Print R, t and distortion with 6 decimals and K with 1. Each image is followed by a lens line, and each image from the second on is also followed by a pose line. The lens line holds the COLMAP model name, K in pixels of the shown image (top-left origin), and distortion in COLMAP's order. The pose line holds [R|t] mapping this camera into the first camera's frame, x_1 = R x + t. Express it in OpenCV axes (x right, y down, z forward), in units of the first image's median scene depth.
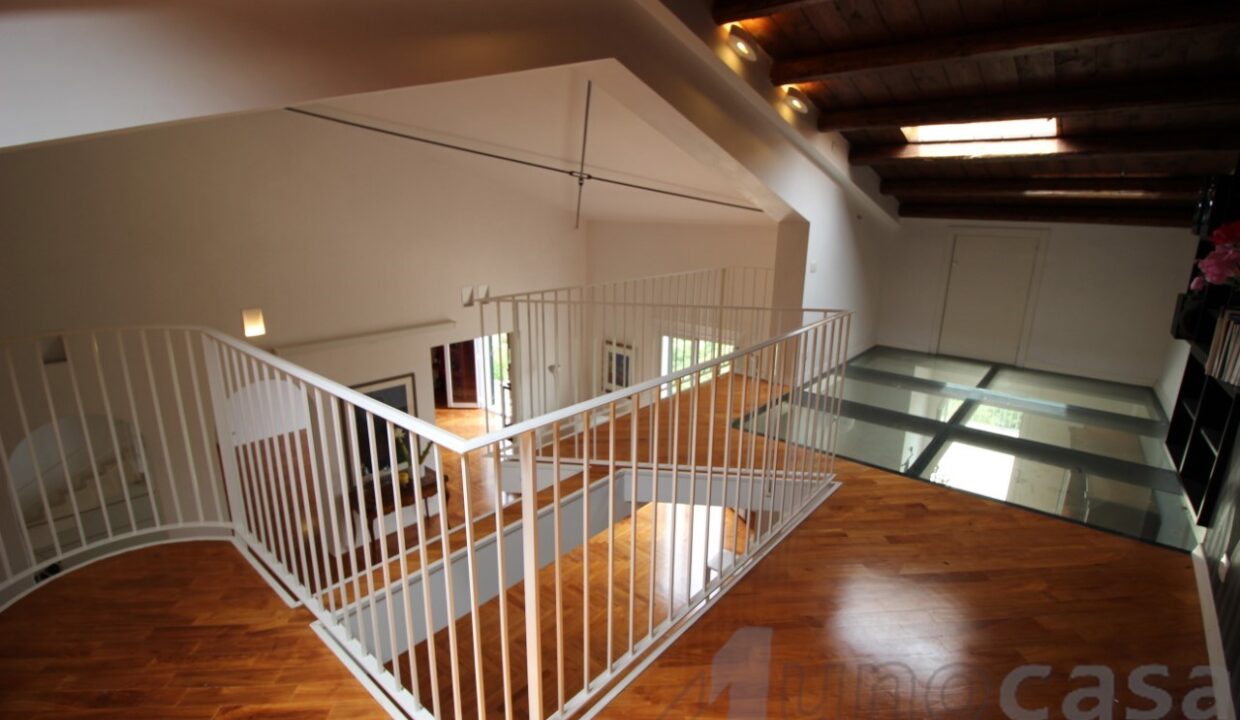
lens RADIAL K [[575.0, 0, 624.1], [0, 575.0, 358.7], [0, 0, 1]] dist [-0.003245, -0.009893]
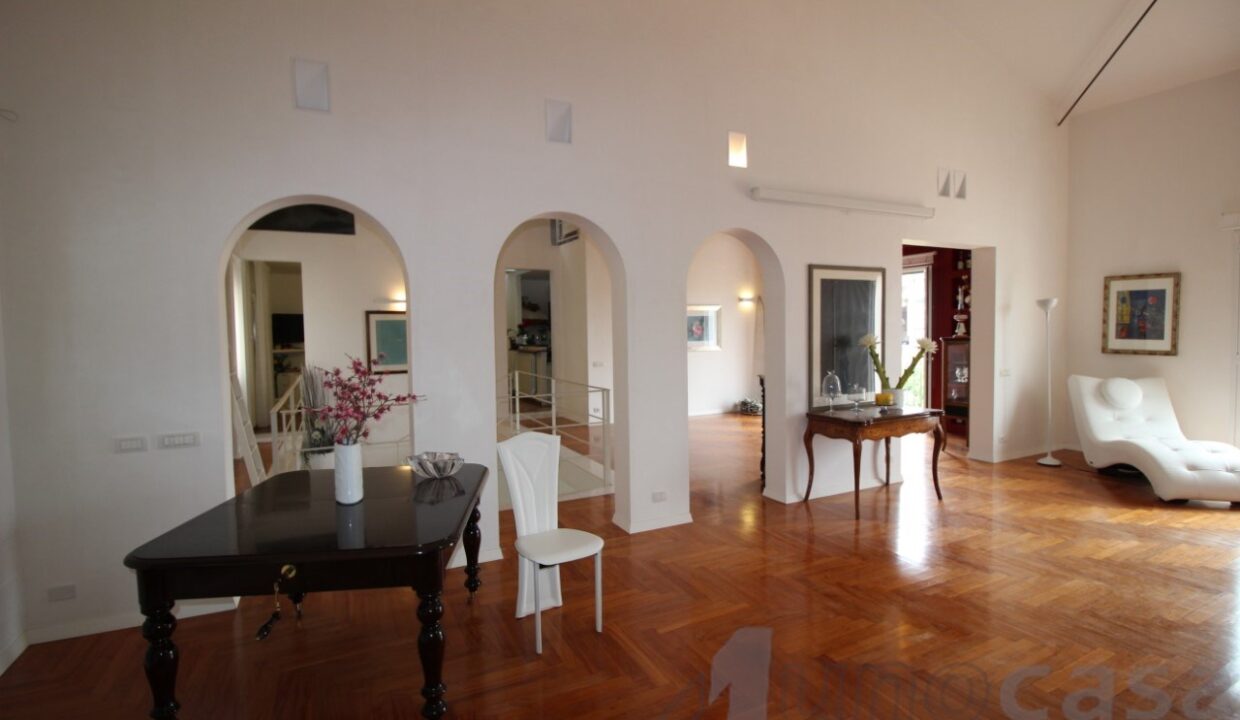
lens RADIAL K [[575.0, 0, 624.5], [0, 575.0, 357.6], [0, 0, 1]] dist [-0.003245, -0.009893]
pose [[0.918998, -0.012612, -0.394060, -0.474936], [-0.068203, 0.979334, -0.190401, 0.371191], [0.388318, 0.201855, 0.899146, 0.288788]]
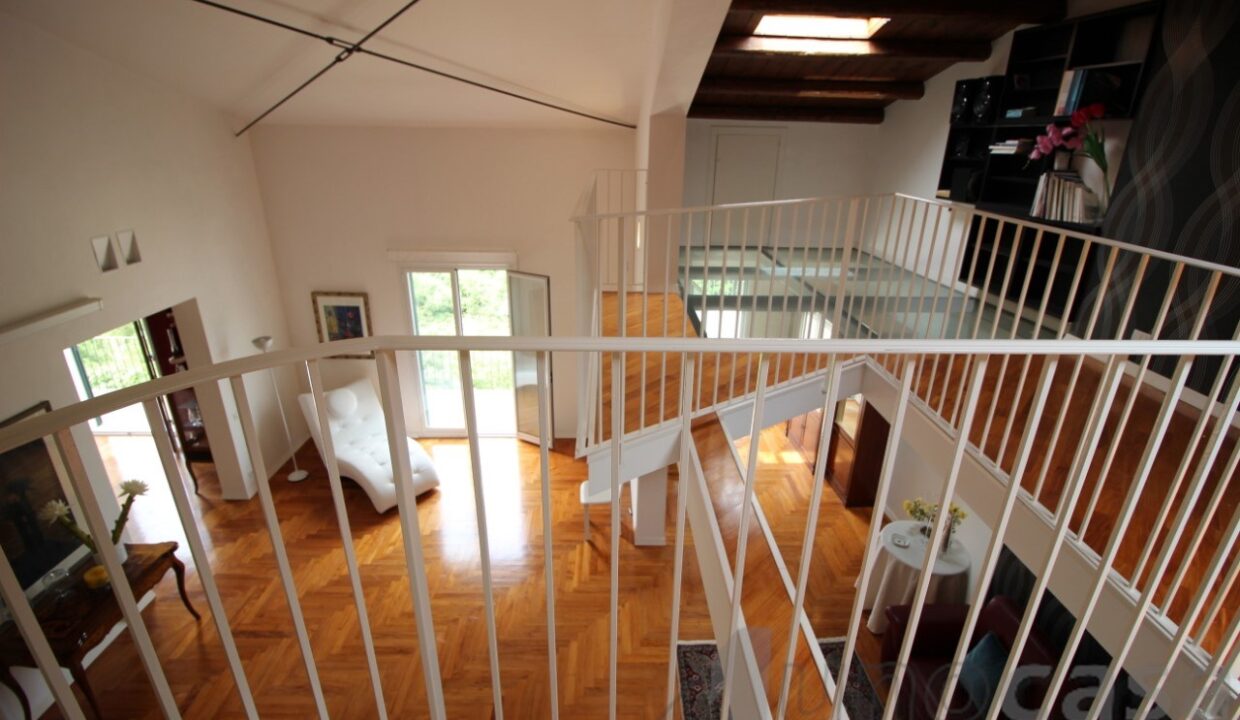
lens RADIAL K [[575.0, 0, 625.2], [0, 575.0, 355.7], [0, 0, 1]] dist [-0.003245, -0.009893]
pose [[0.749104, -0.240596, 0.617217, -0.337179], [0.160511, 0.969873, 0.183256, -0.035737], [-0.642712, -0.038208, 0.765154, 0.263777]]
